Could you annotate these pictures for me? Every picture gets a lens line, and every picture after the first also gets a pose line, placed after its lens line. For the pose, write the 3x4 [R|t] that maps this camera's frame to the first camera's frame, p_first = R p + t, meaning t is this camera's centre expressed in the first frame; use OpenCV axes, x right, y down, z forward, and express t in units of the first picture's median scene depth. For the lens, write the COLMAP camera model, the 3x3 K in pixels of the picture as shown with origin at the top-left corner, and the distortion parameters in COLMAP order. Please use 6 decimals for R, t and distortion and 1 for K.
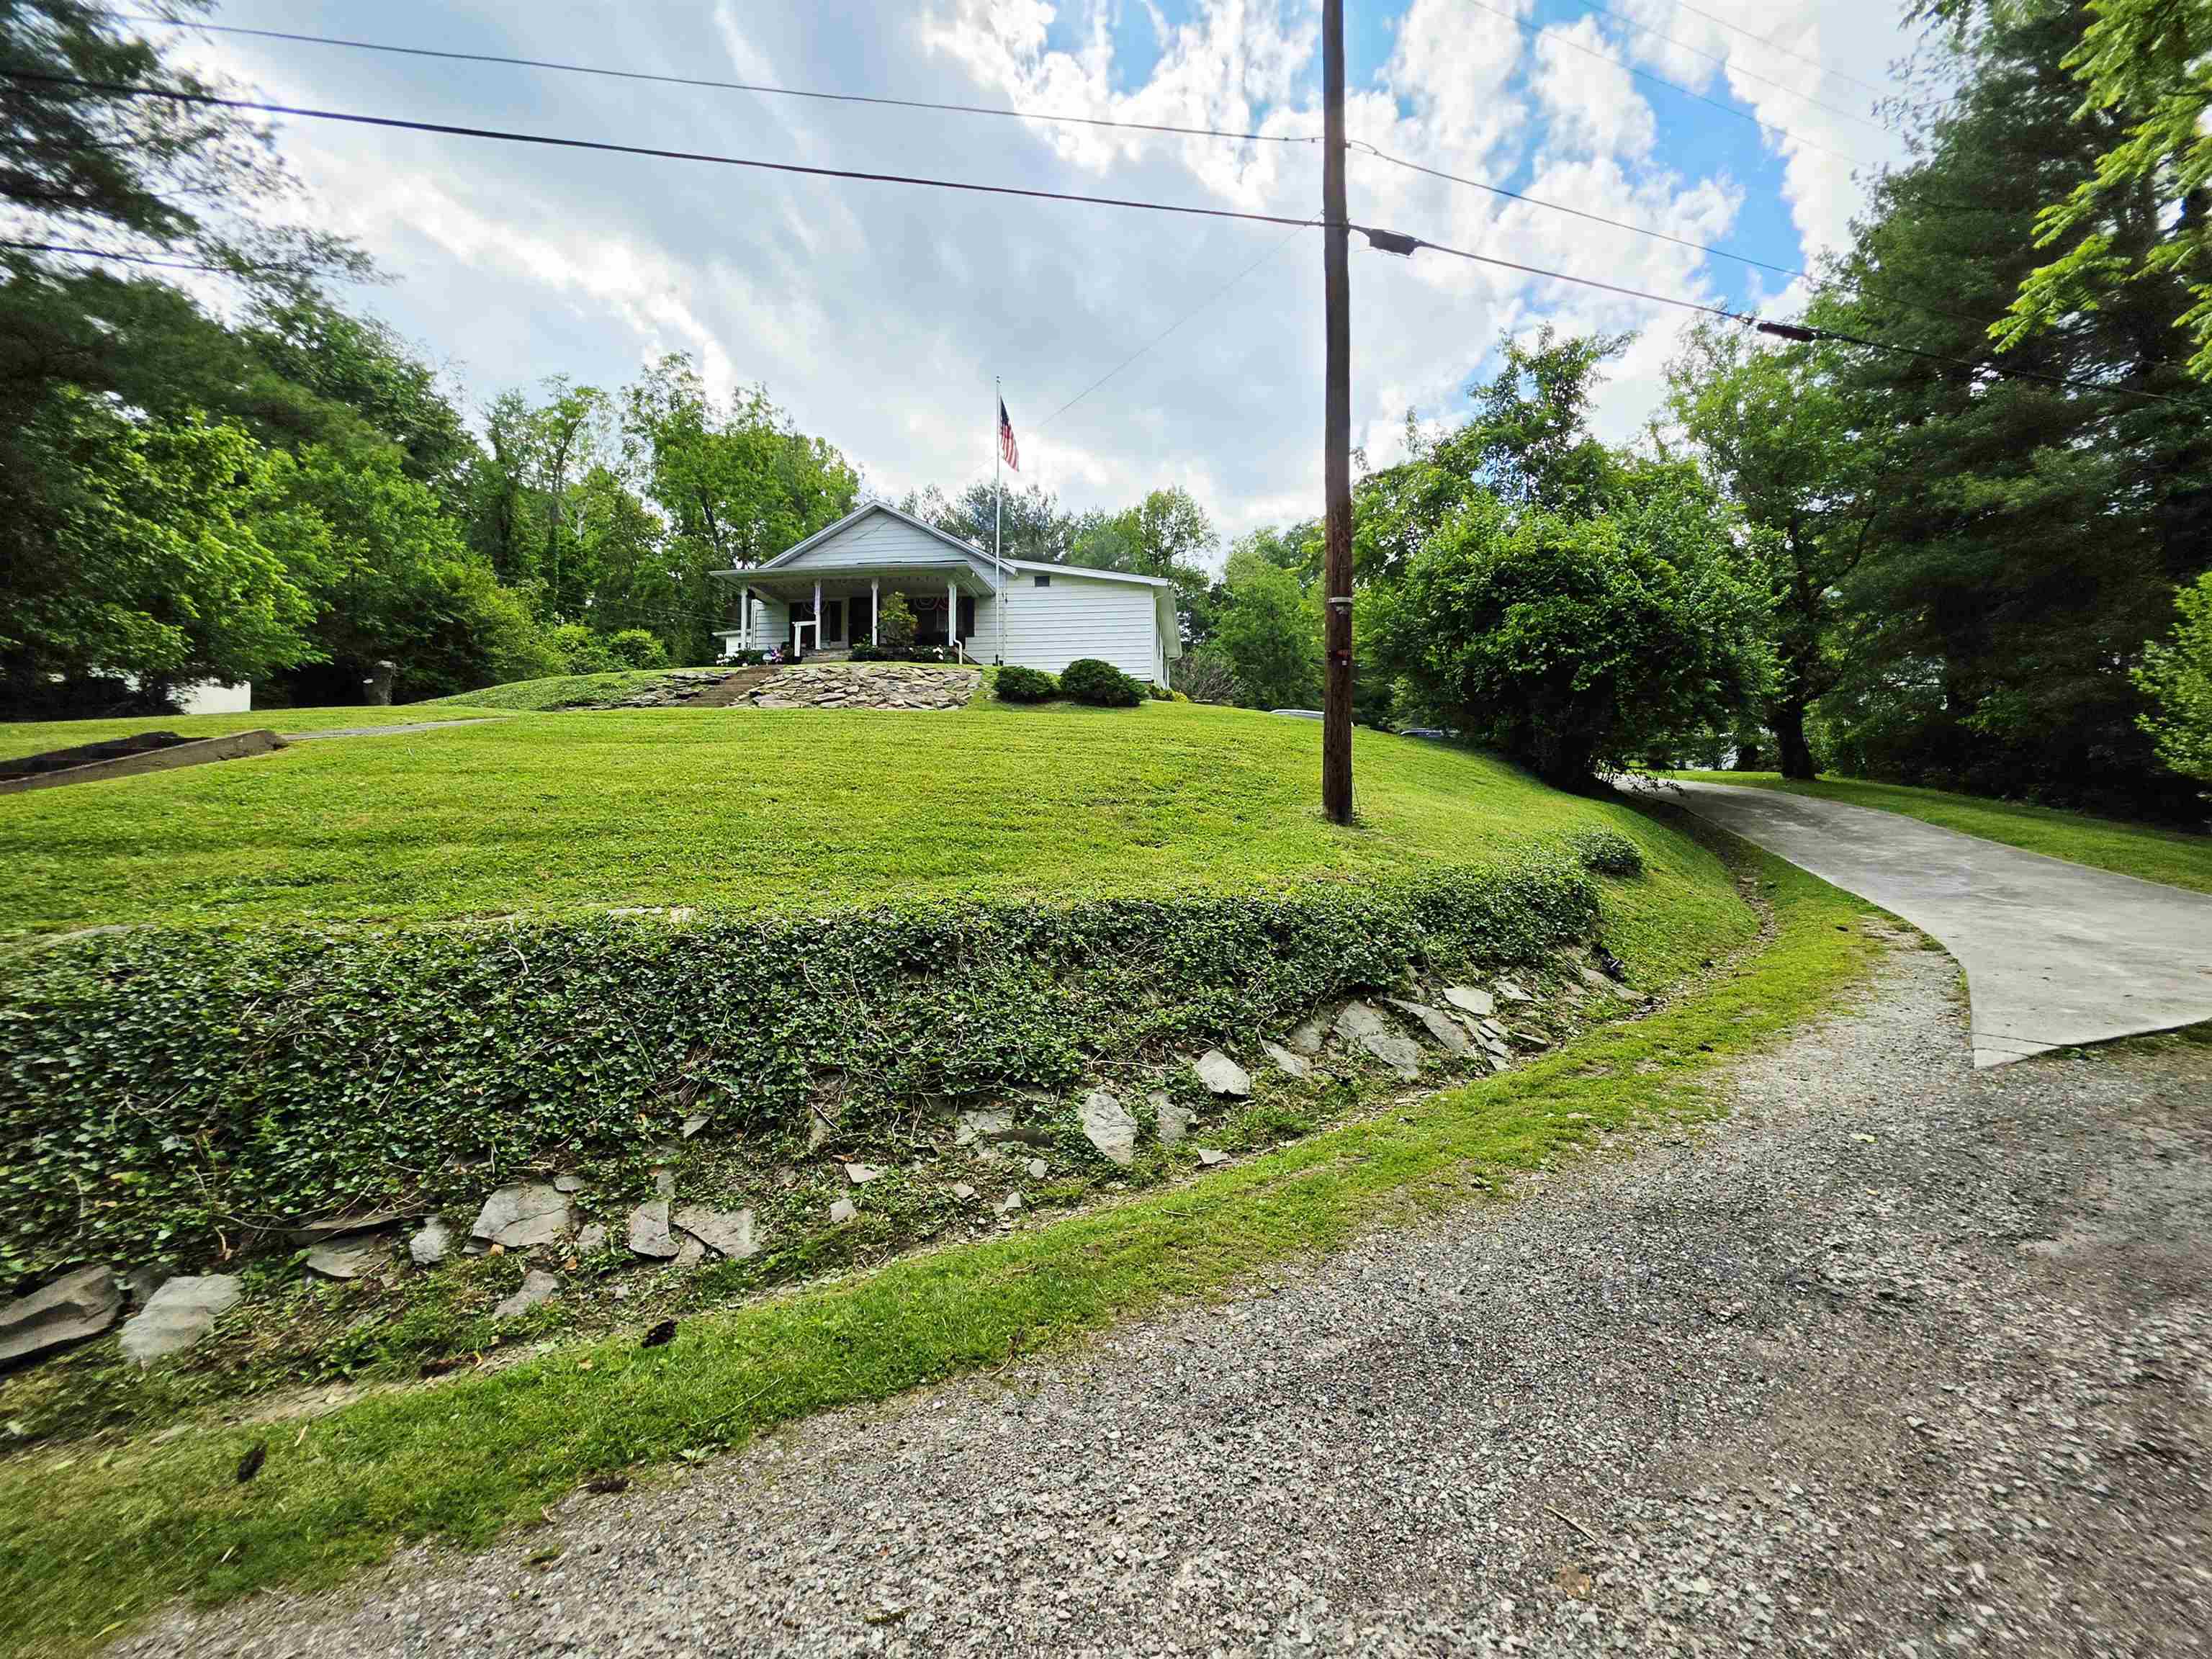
lens RADIAL K [[883.4, 0, 1106.0], [0, 883.4, 829.5], [0, 0, 1]] dist [0.000278, -0.000130]
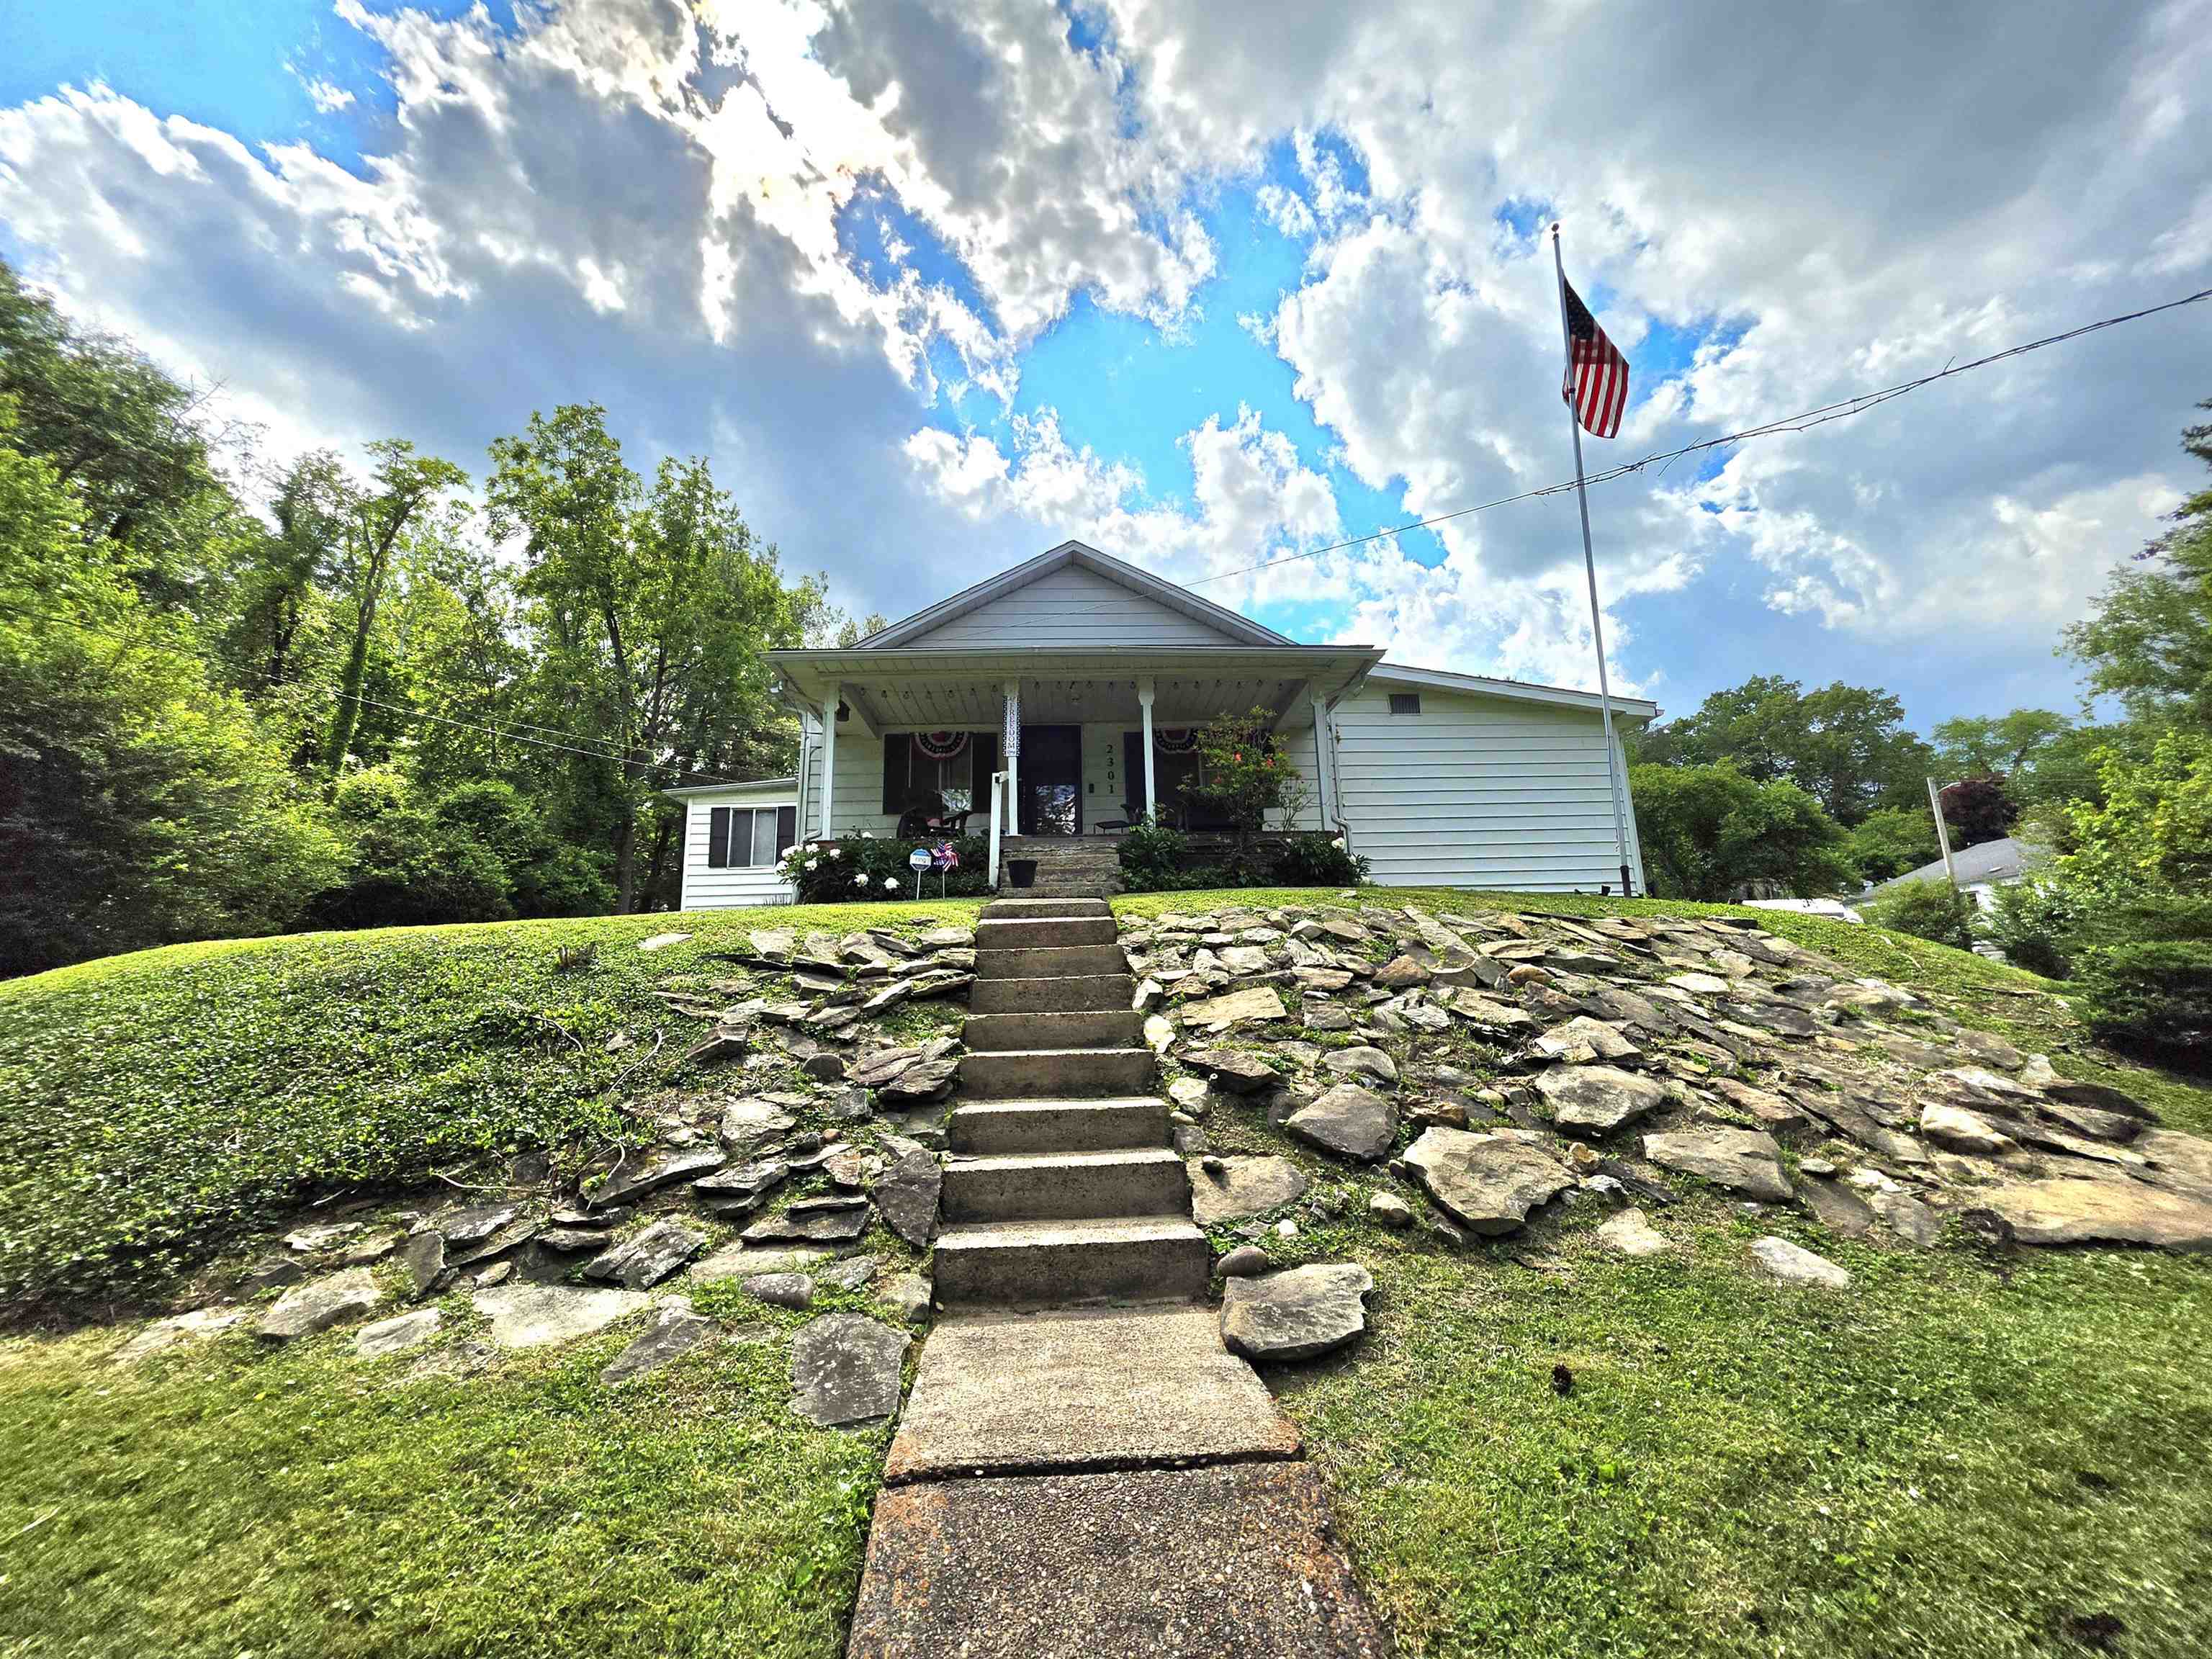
lens RADIAL K [[883.4, 0, 1106.0], [0, 883.4, 829.5], [0, 0, 1]] dist [0.000278, -0.000130]
pose [[0.987465, 0.007840, 0.157644, -0.177187], [0.019786, 0.984739, -0.172912, -0.067488], [-0.156594, 0.173864, 0.972240, 0.294719]]
